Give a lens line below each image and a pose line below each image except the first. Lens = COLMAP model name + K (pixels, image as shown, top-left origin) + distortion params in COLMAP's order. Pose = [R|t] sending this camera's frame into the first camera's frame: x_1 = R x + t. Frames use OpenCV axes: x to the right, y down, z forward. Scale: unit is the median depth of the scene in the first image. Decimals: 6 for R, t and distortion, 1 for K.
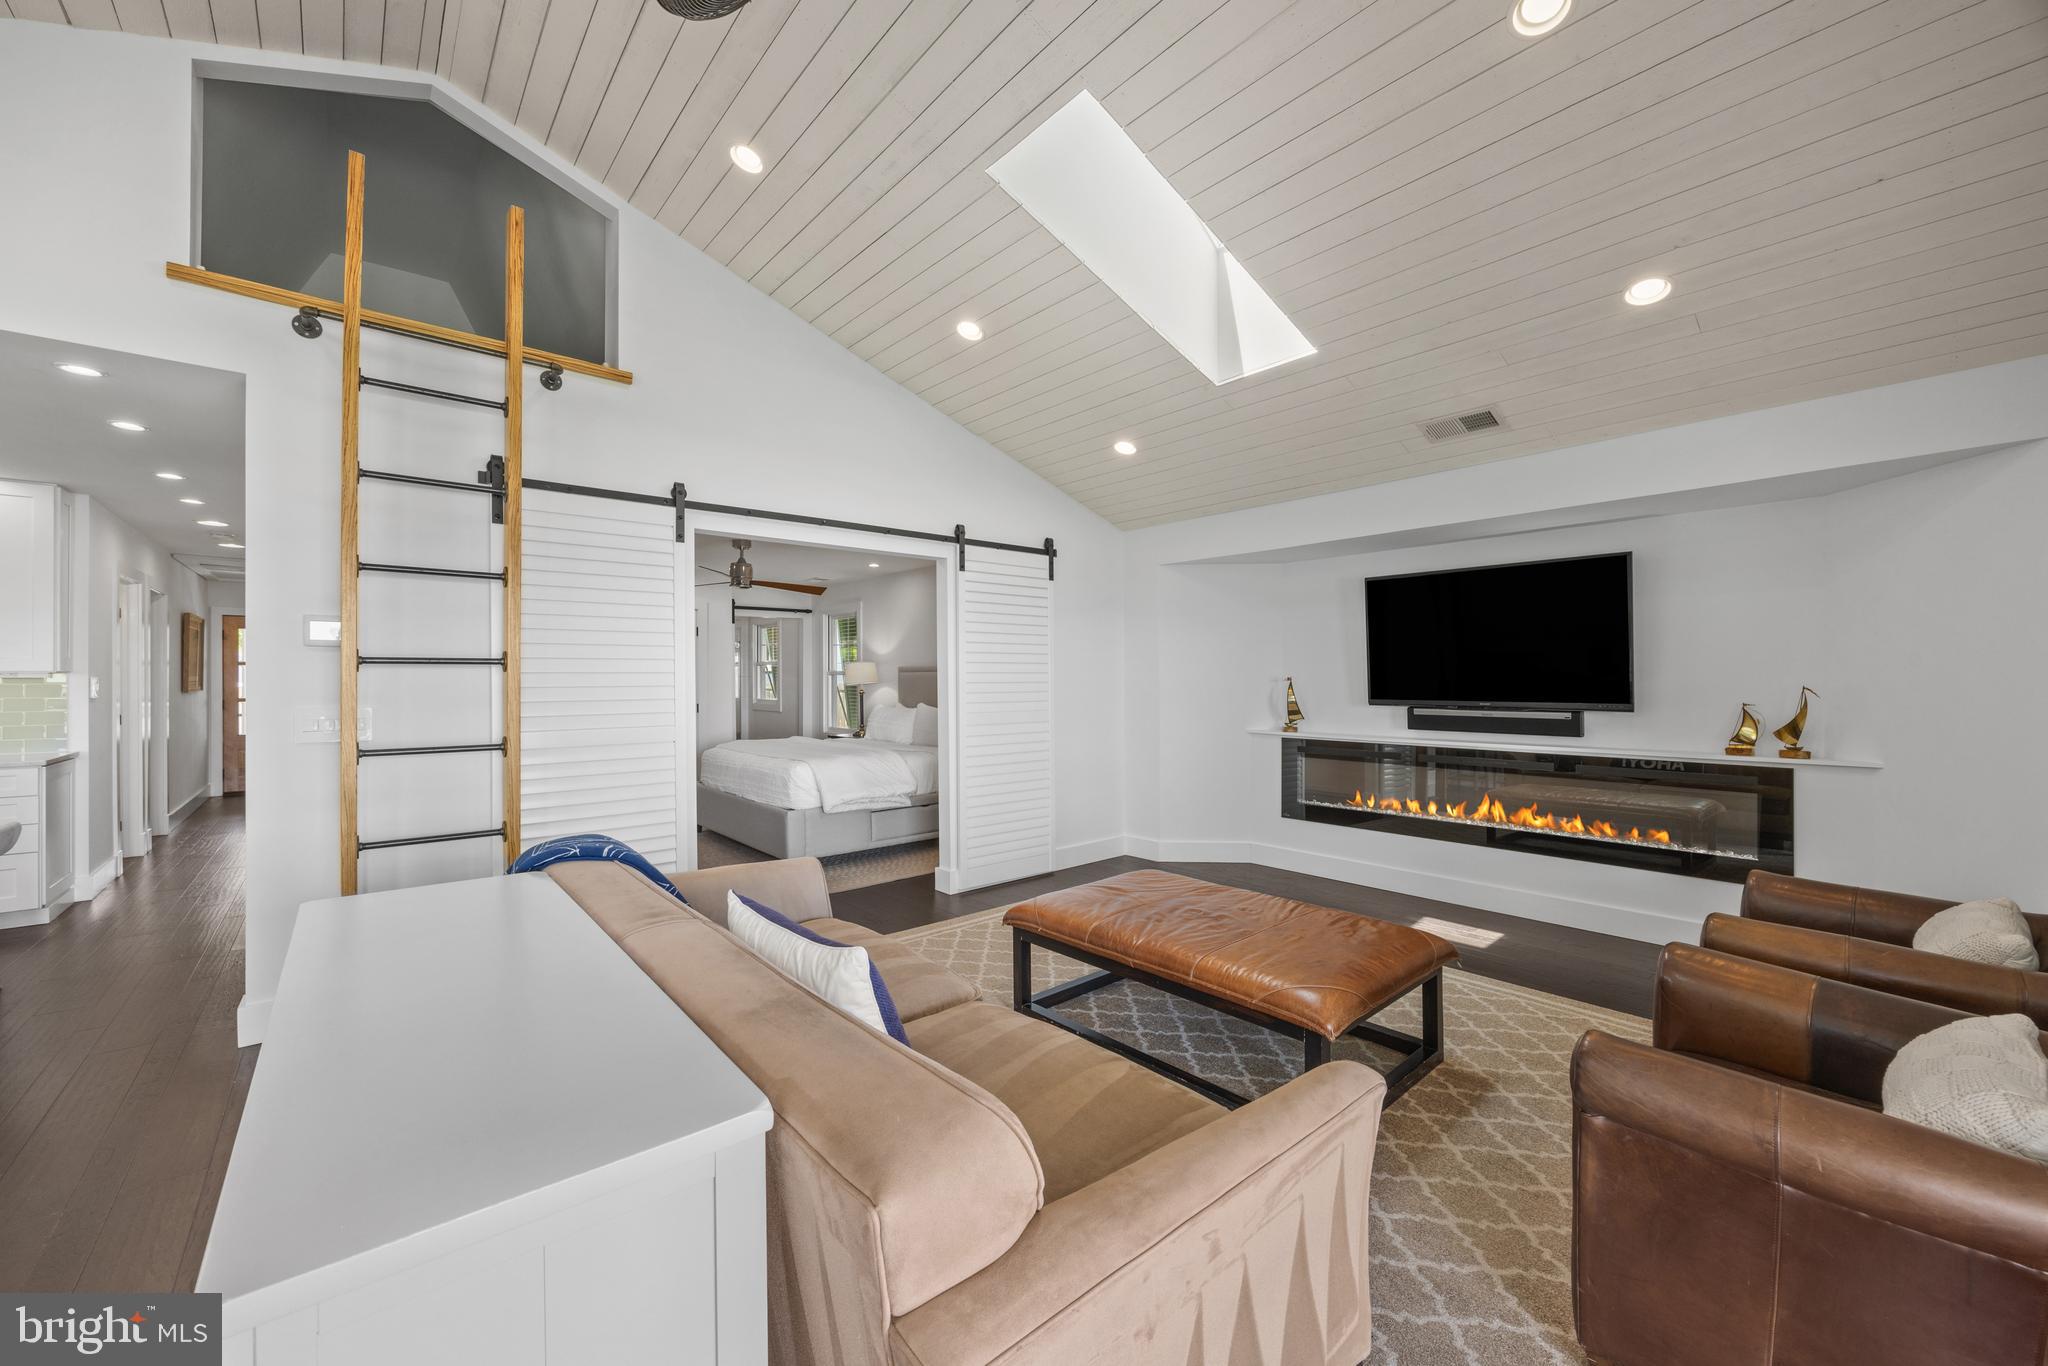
lens RADIAL K [[790.2, 0, 1024.4], [0, 790.2, 677.7], [0, 0, 1]] dist [-0.001773, 0.000099]
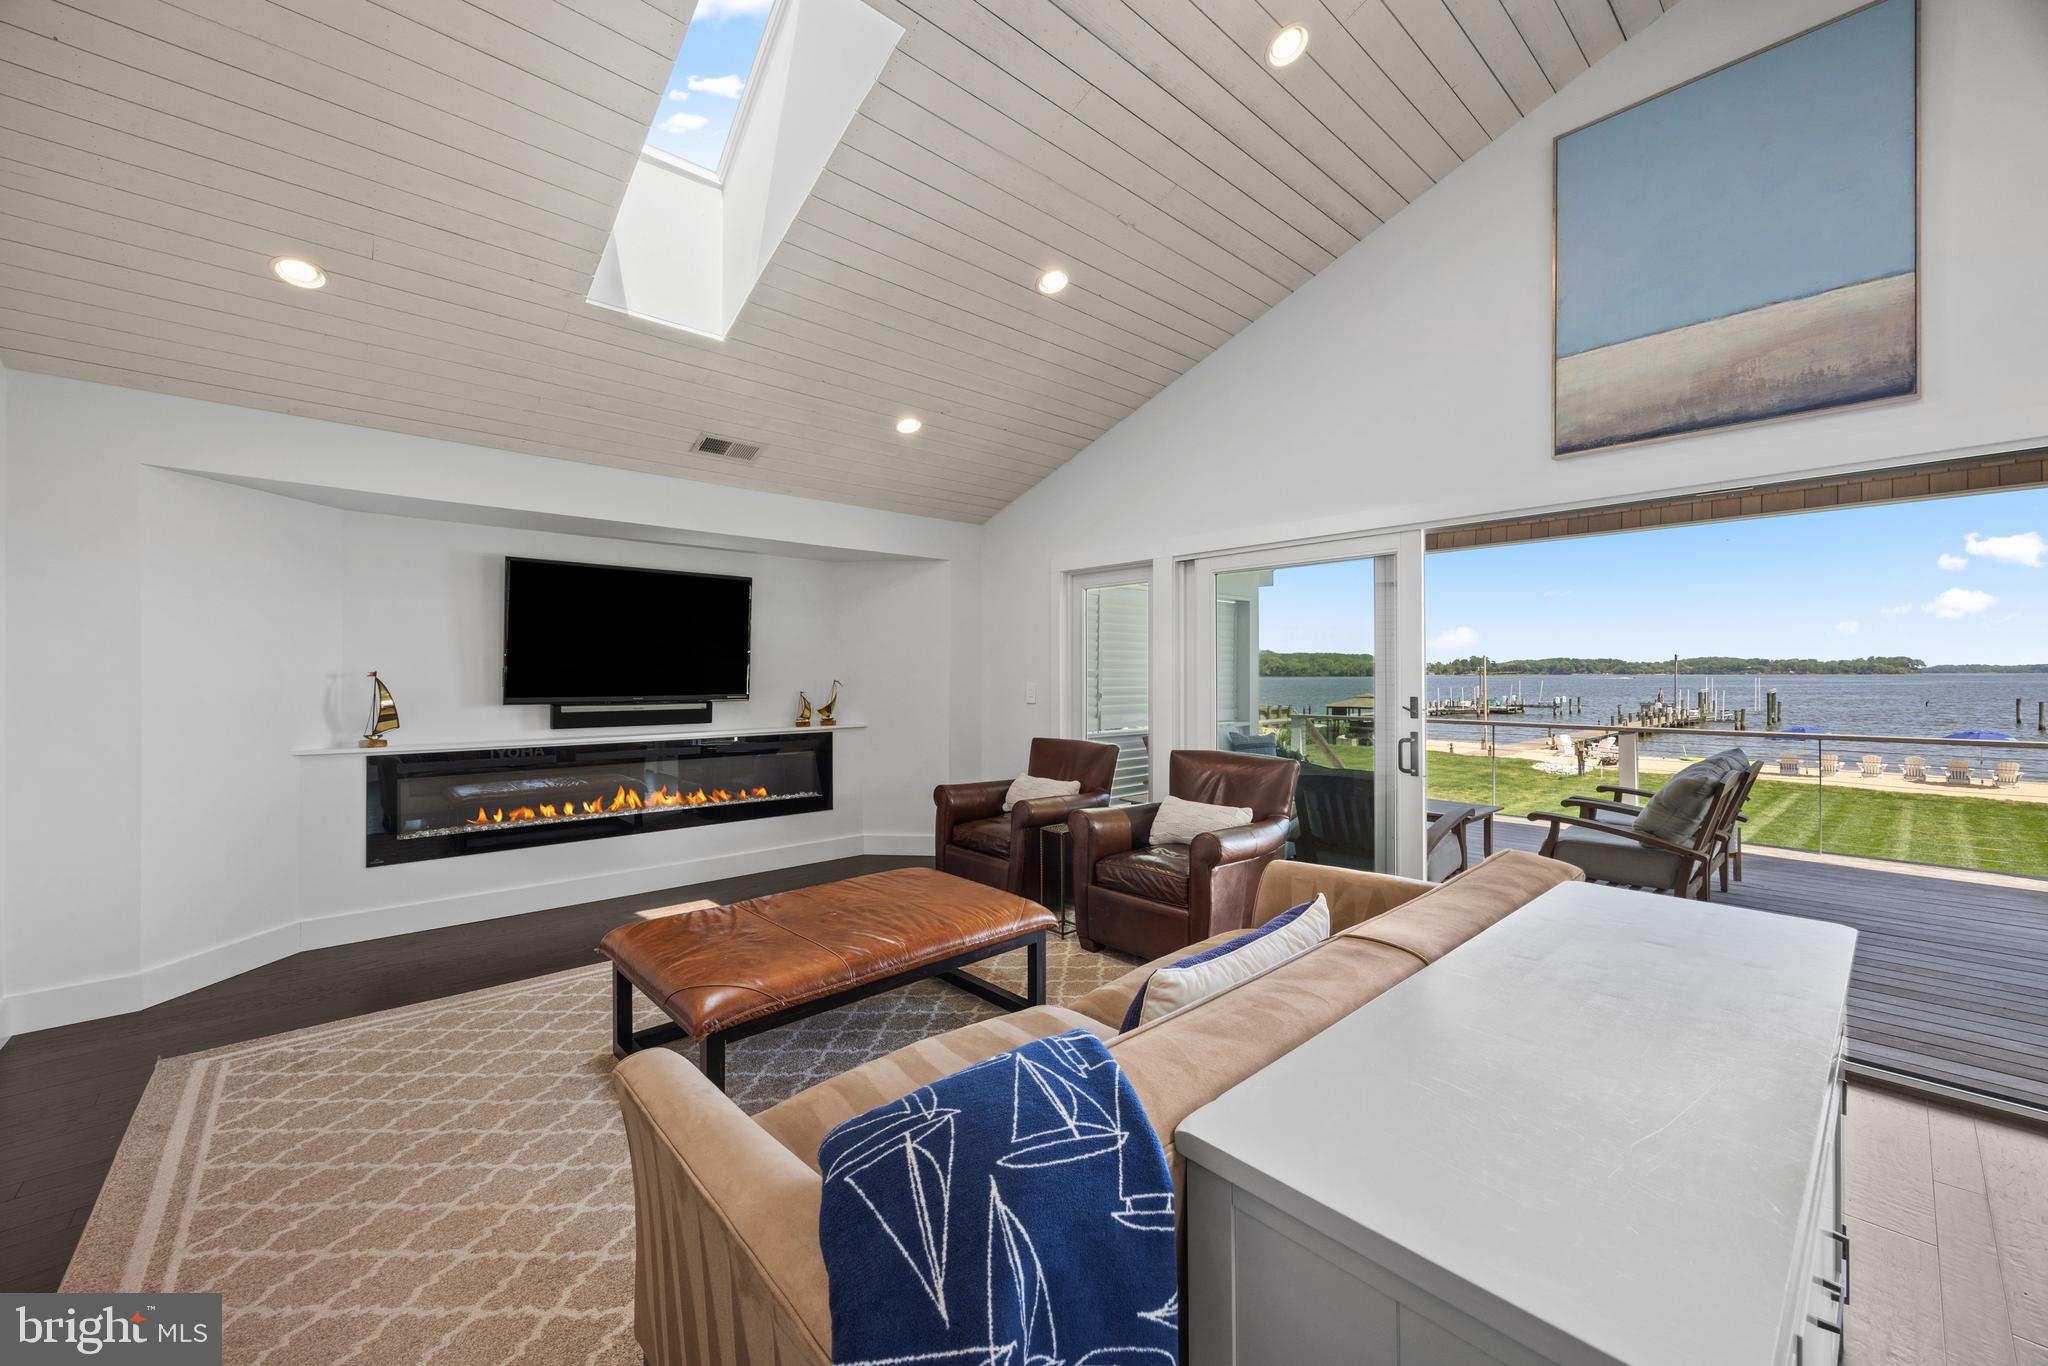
lens RADIAL K [[781.6, 0, 1019.1], [0, 781.6, 674.7], [0, 0, 1]] dist [-0.002697, 0.000117]
pose [[-0.015086, 0.002596, 0.999883, -0.482136], [-0.003739, 0.999989, -0.002652, 0.002394], [-0.999879, -0.003778, -0.015077, 0.515616]]
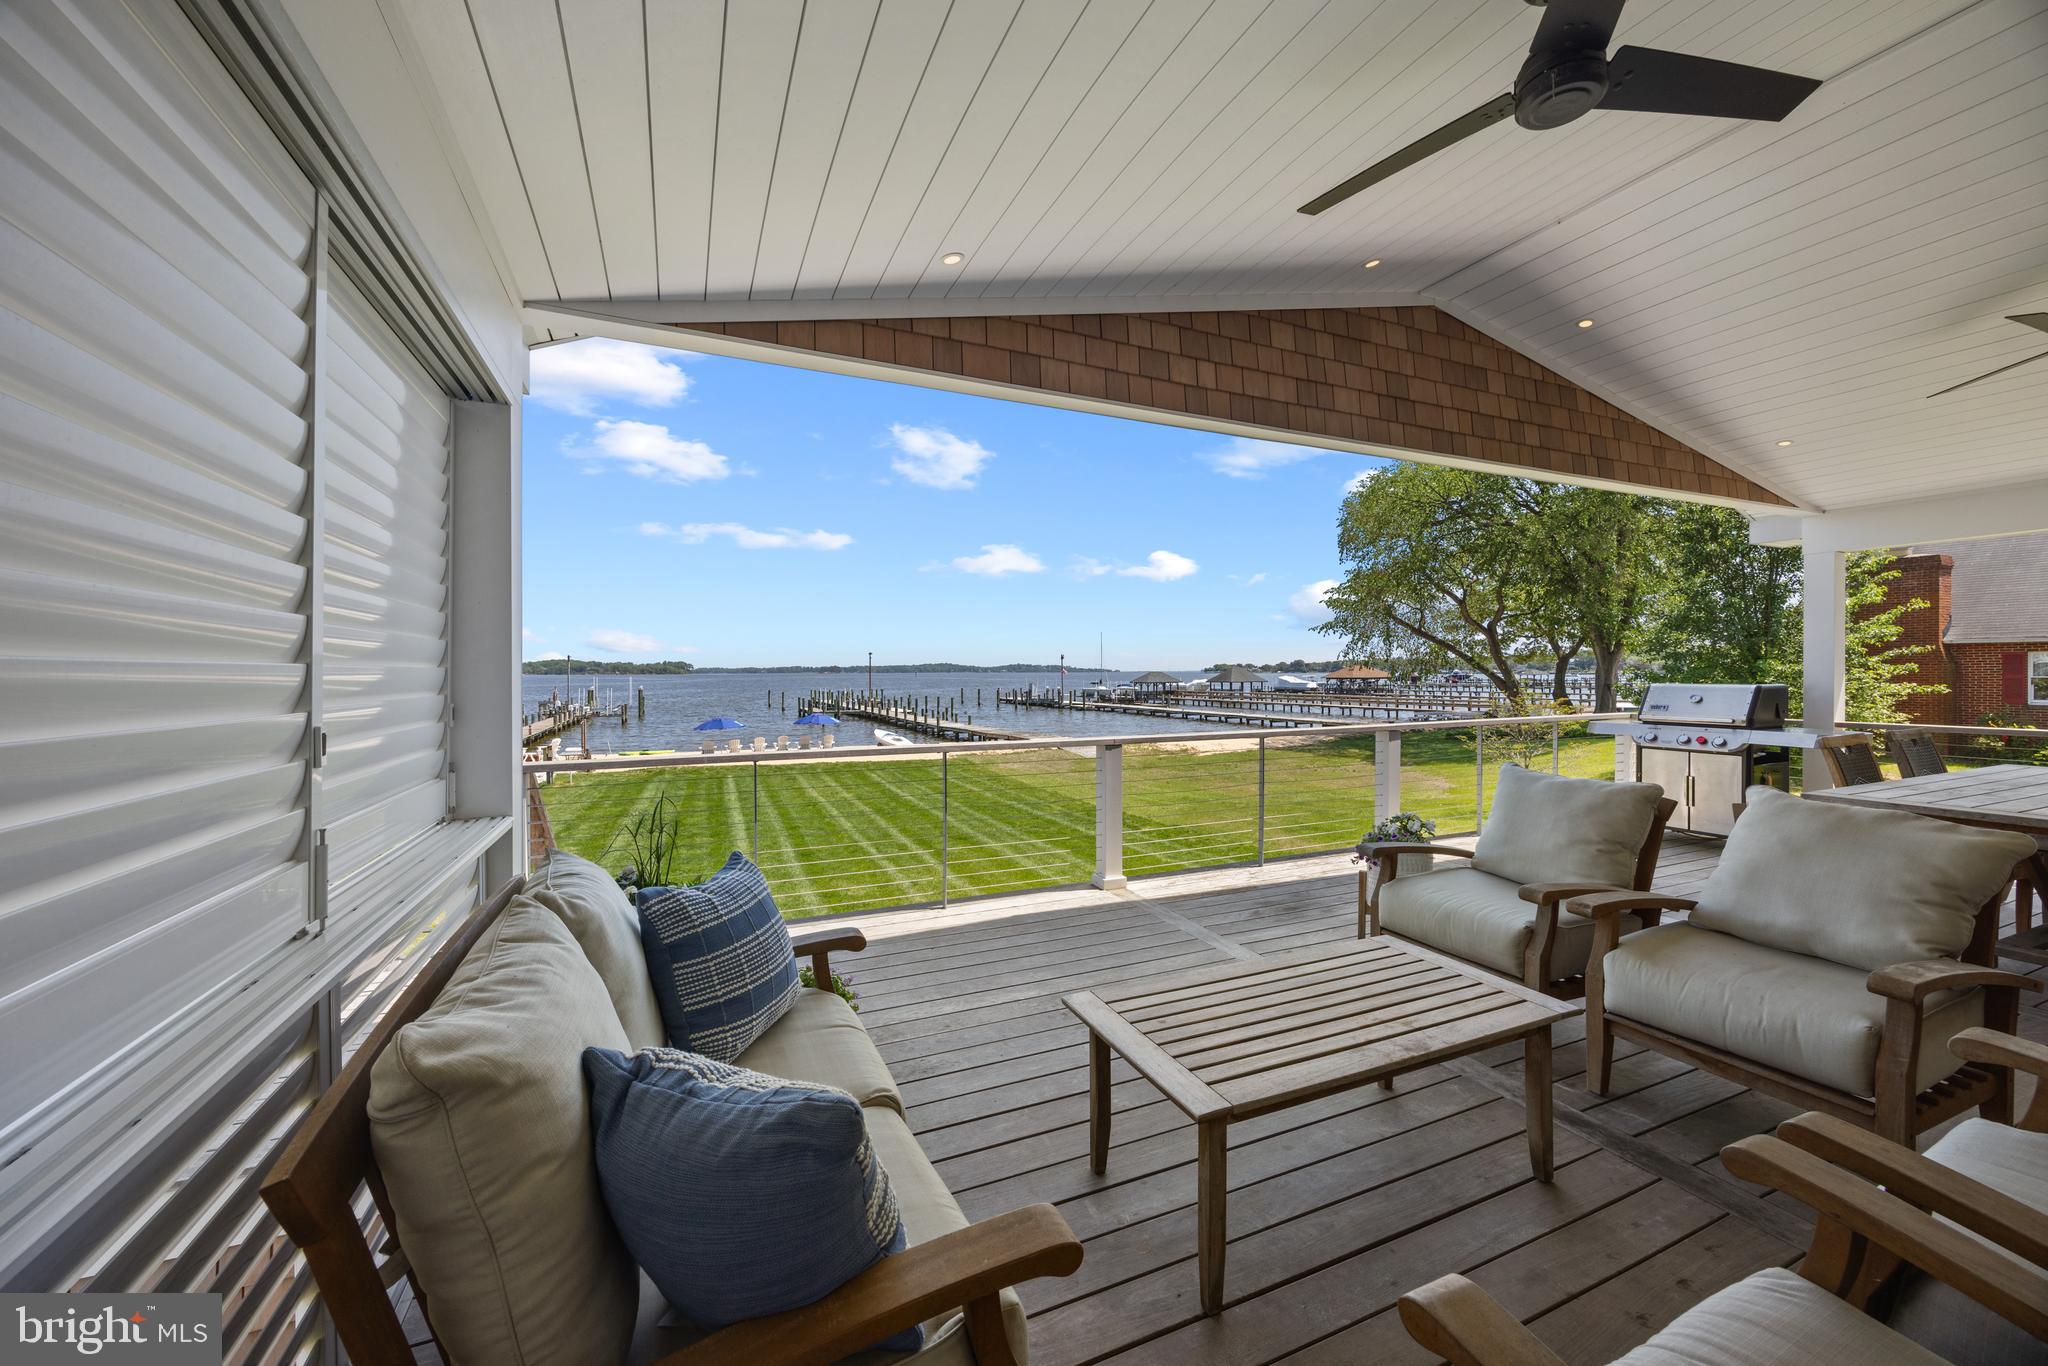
lens RADIAL K [[781.6, 0, 1019.1], [0, 781.6, 674.7], [0, 0, 1]] dist [-0.002697, 0.000117]
pose [[-0.955931, 0.004516, 0.293557, 0.838573], [0.003759, 0.999988, -0.003145, 0.013484], [-0.293568, -0.001903, -0.955936, 0.353028]]
